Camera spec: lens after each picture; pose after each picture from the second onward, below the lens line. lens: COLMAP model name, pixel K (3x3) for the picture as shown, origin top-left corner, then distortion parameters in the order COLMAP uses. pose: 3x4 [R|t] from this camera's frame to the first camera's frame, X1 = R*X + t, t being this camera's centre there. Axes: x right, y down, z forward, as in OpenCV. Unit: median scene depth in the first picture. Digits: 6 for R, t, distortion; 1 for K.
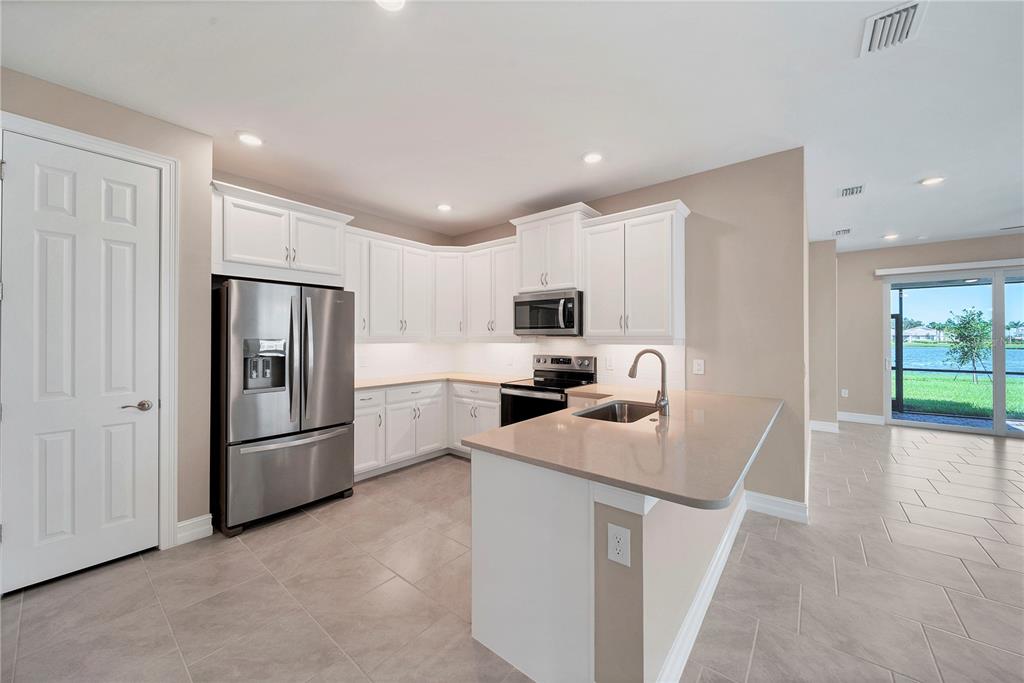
lens RADIAL K [[369.4, 0, 512.7], [0, 369.4, 335.3], [0, 0, 1]] dist [0.001486, -0.001573]
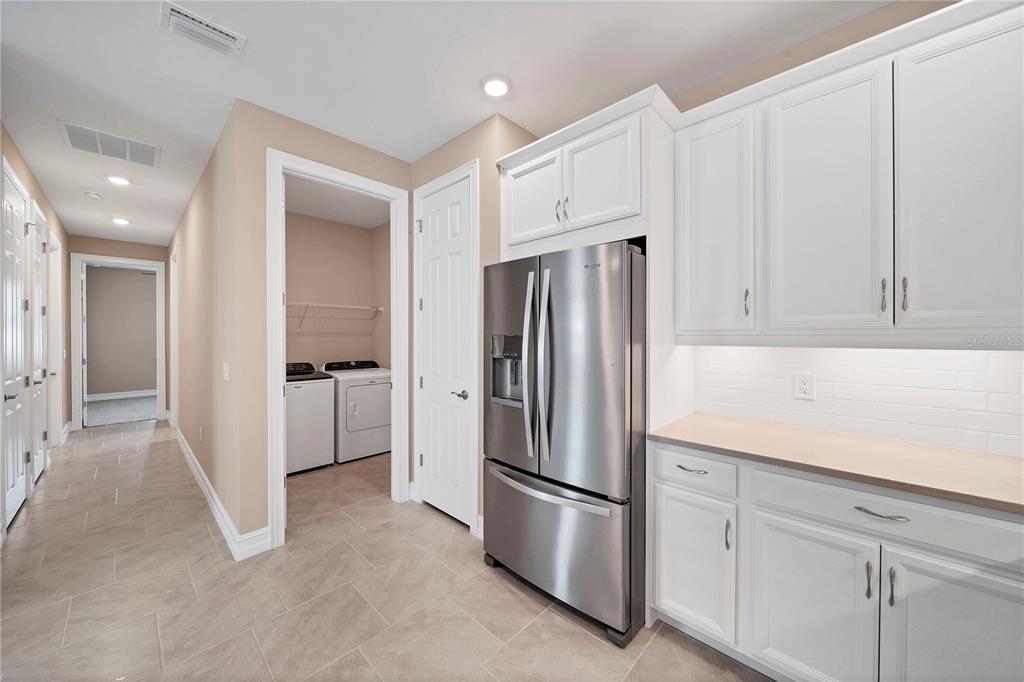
lens RADIAL K [[369.4, 0, 511.8], [0, 369.4, 337.0], [0, 0, 1]] dist [0.001486, -0.001573]
pose [[-0.080757, 0.003925, -0.996726, 0.069891], [0.006903, 0.999970, 0.003378, 0.008566], [0.996710, -0.006608, -0.080782, 0.830972]]
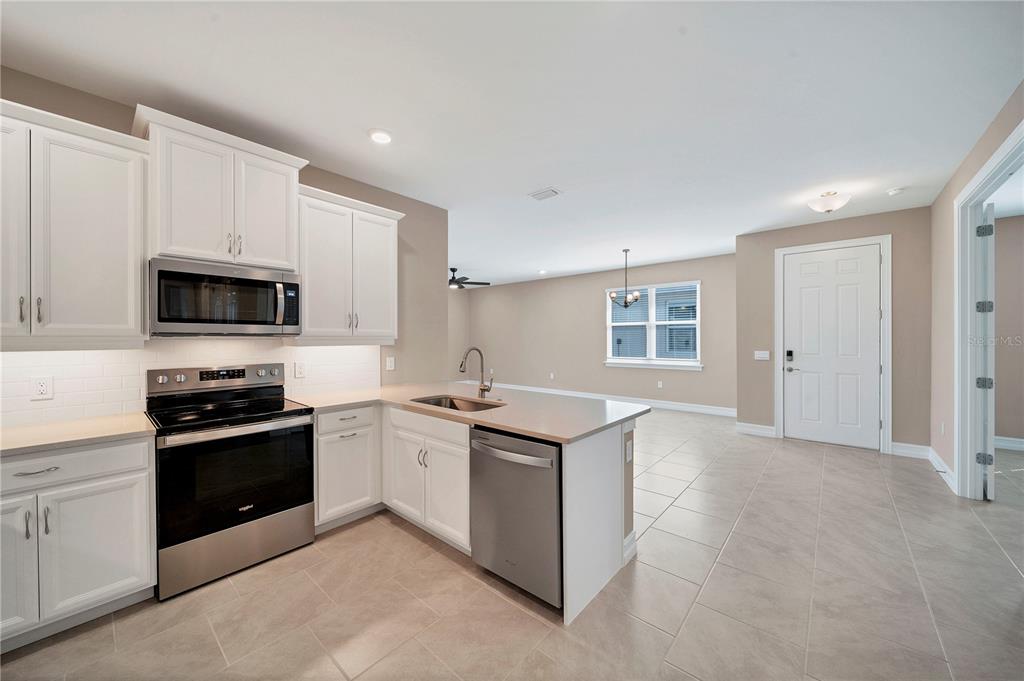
lens RADIAL K [[369.4, 0, 508.9], [0, 369.4, 337.1], [0, 0, 1]] dist [0.001486, -0.001573]
pose [[0.041862, 0.002039, 0.999121, -0.559996], [-0.005038, 0.999986, -0.001830, 0.003846], [-0.999111, -0.004957, 0.041871, 0.545957]]
